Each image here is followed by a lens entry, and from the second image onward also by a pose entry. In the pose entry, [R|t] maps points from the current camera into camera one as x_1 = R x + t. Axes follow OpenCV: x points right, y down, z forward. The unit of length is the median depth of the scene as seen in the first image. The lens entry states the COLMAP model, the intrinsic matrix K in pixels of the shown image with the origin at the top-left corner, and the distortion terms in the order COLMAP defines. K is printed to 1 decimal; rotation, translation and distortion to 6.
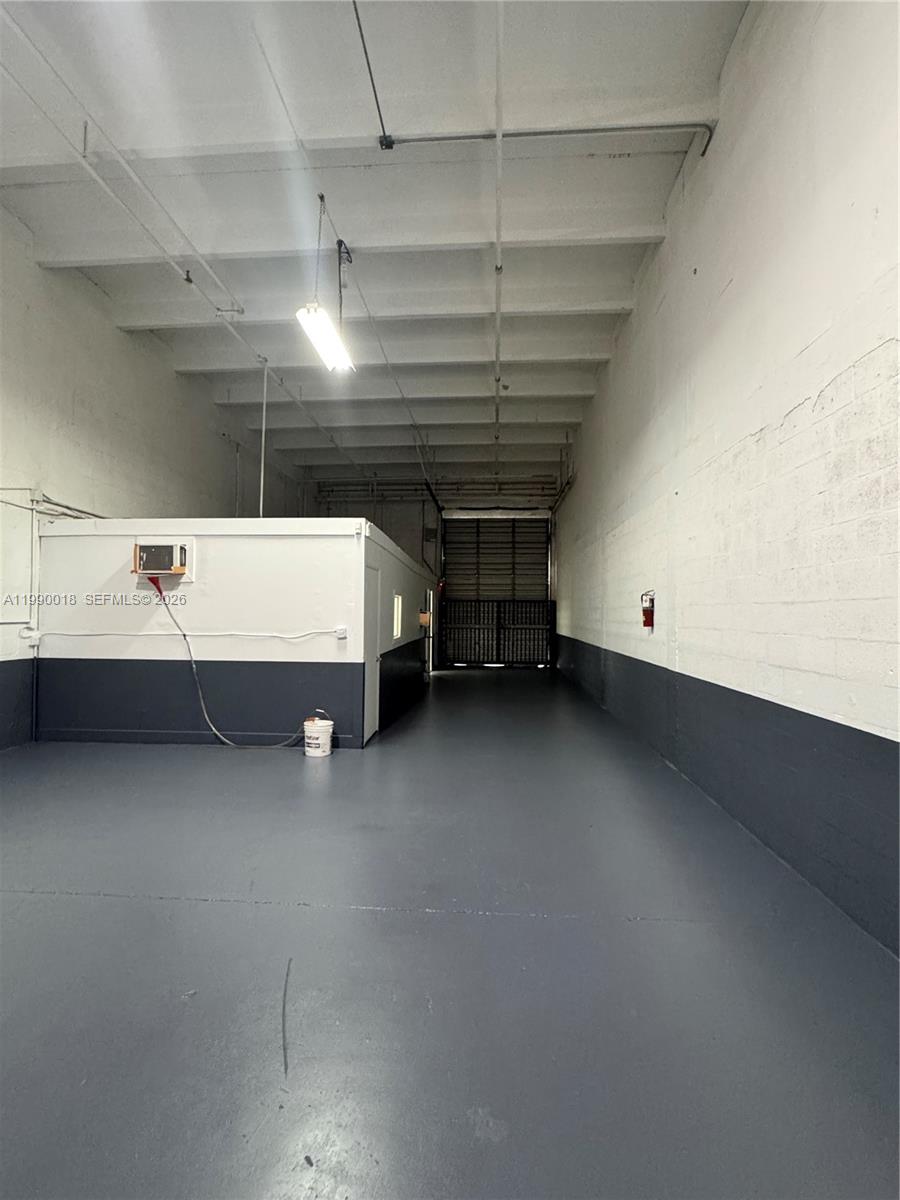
lens RADIAL K [[631.4, 0, 450.3], [0, 631.4, 601.5], [0, 0, 1]] dist [0.000128, -0.000070]
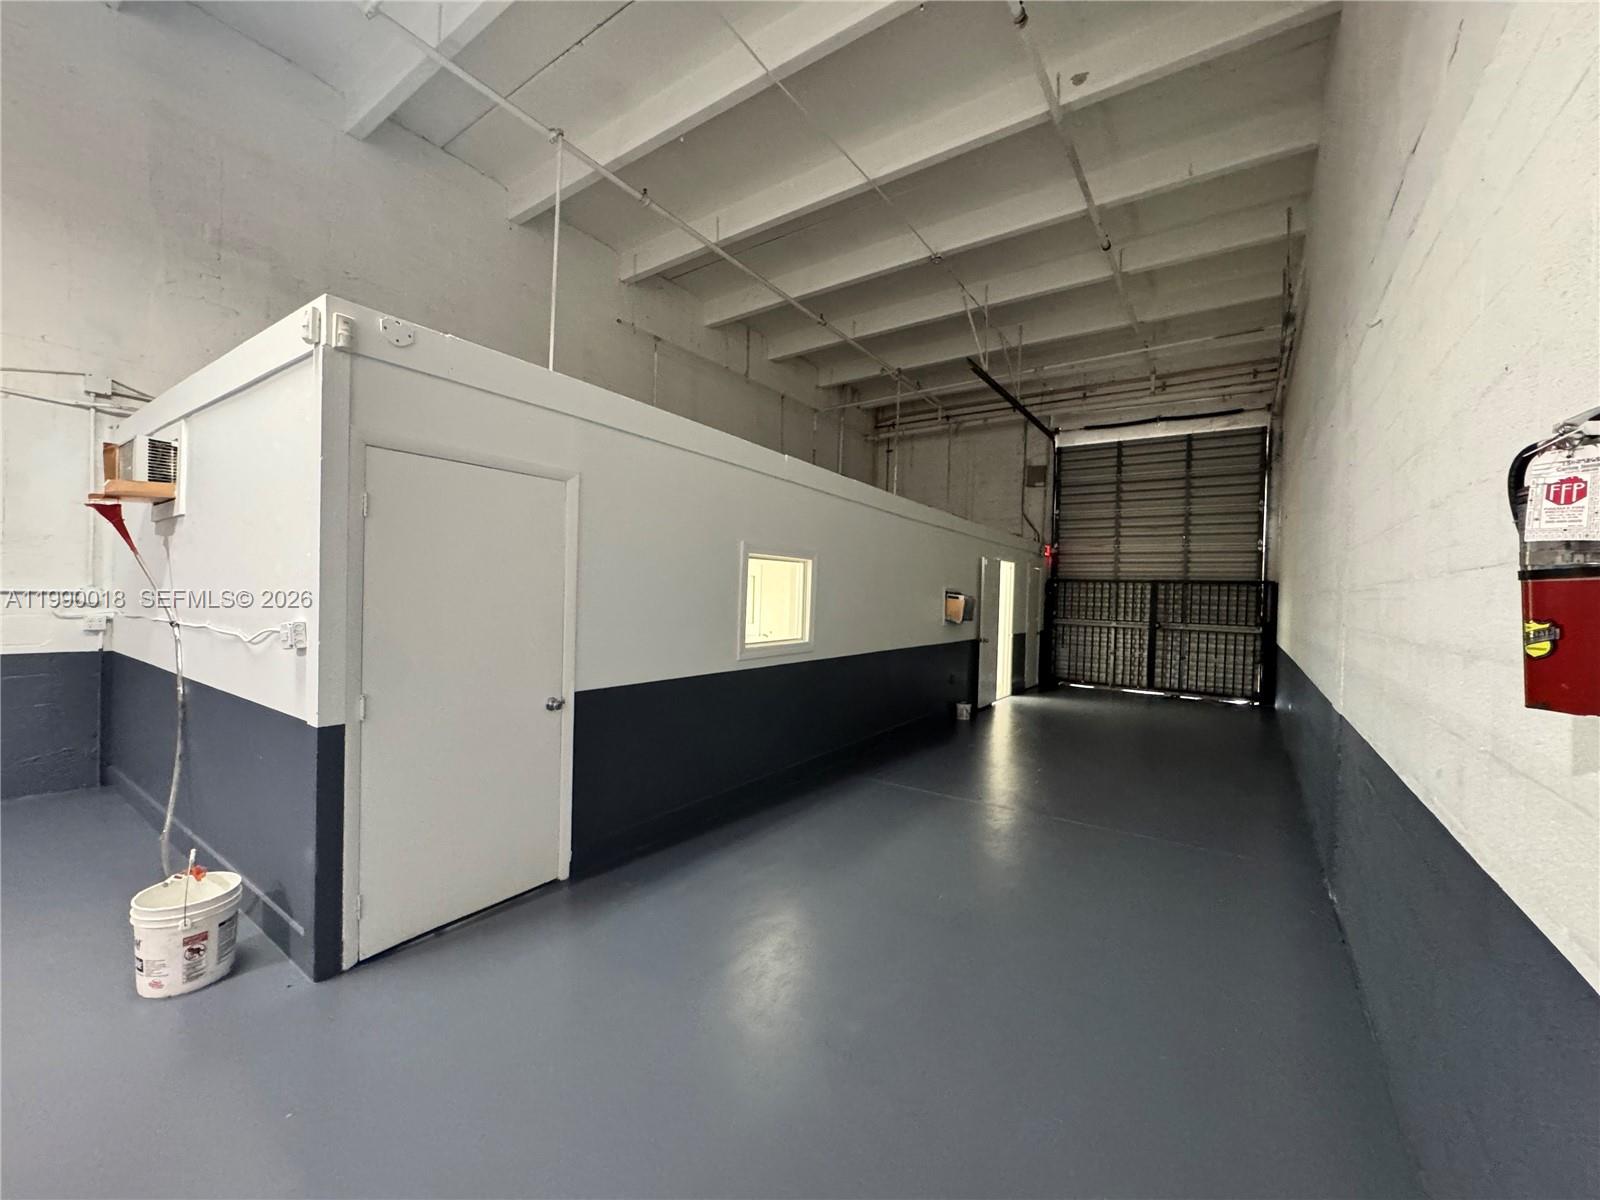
lens RADIAL K [[645.4, 0, 793.4], [0, 645.4, 599.2], [0, 0, 1]] dist [-0.002117, -0.000397]
pose [[0.855531, 0.021684, -0.517298, 0.099070], [-0.012562, 0.999698, 0.021131, 0.006956], [0.517600, -0.011580, 0.855545, 0.326961]]
